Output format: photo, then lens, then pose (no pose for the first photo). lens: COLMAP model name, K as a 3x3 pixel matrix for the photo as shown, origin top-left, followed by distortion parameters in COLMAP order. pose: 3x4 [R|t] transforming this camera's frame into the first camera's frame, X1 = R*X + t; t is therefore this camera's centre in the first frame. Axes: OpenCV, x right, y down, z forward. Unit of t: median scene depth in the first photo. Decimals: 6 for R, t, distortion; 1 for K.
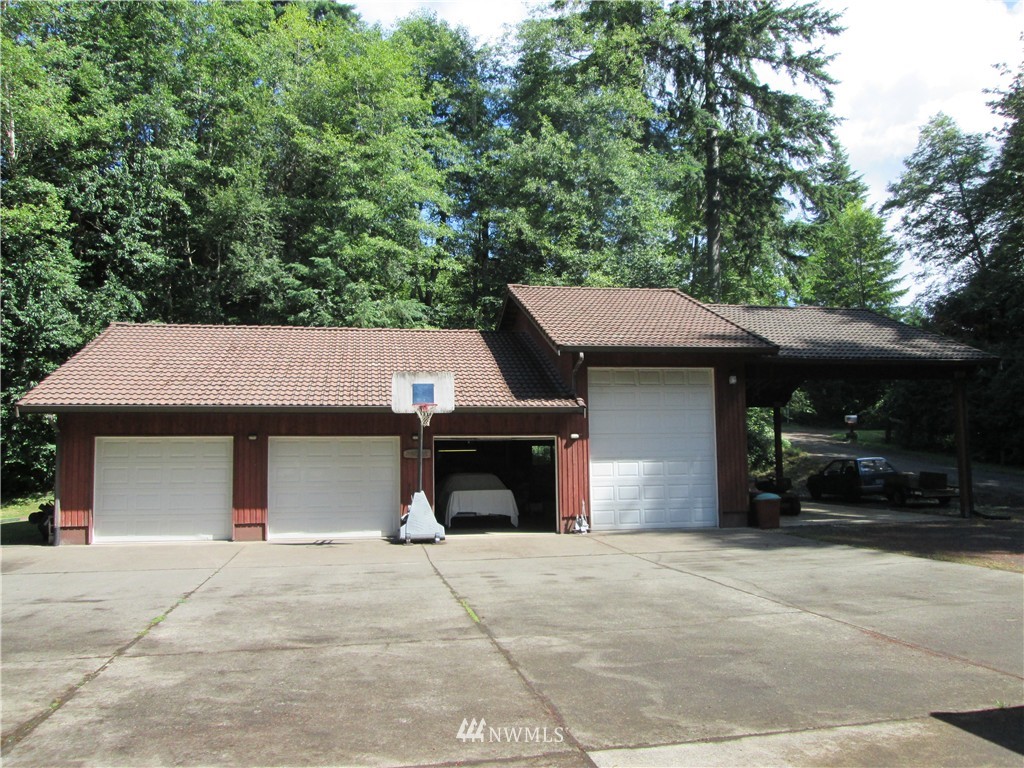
lens RADIAL K [[836.5, 0, 509.1], [0, 836.5, 383.4], [0, 0, 1]] dist [-0.027328, -0.002159]
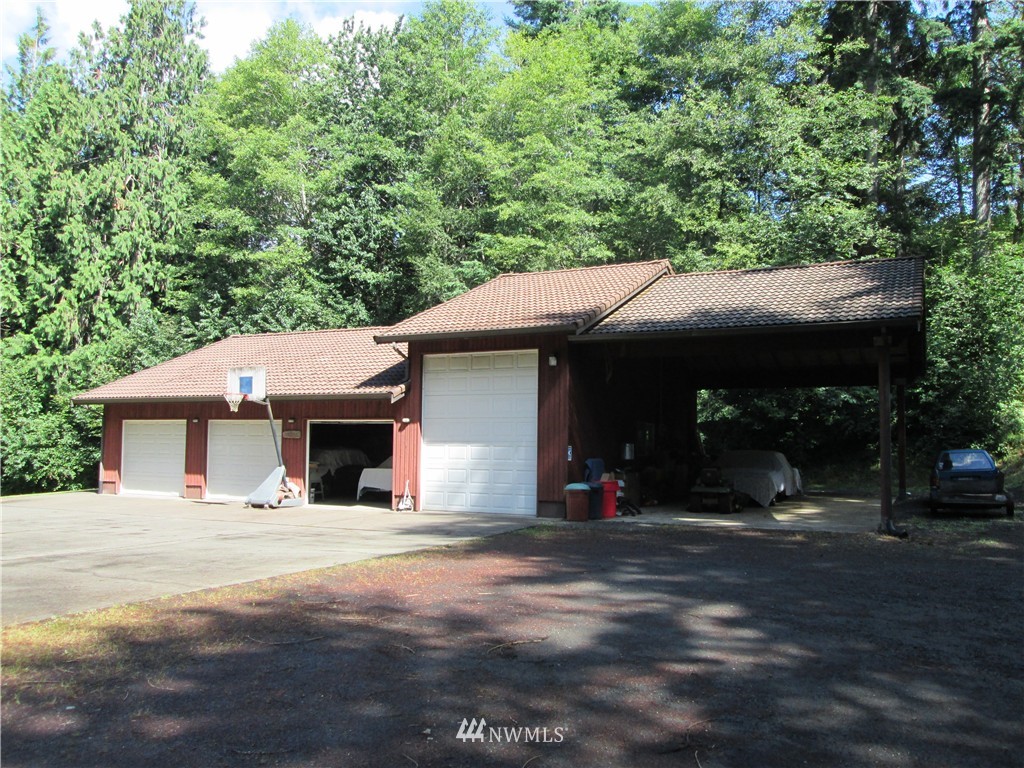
lens RADIAL K [[836.5, 0, 507.1], [0, 836.5, 381.9], [0, 0, 1]] dist [-0.027328, -0.002159]
pose [[0.802566, -0.025719, -0.596009, 0.814419], [0.034273, 0.999408, 0.003024, 0.015338], [0.595578, -0.022854, 0.802972, 0.220769]]
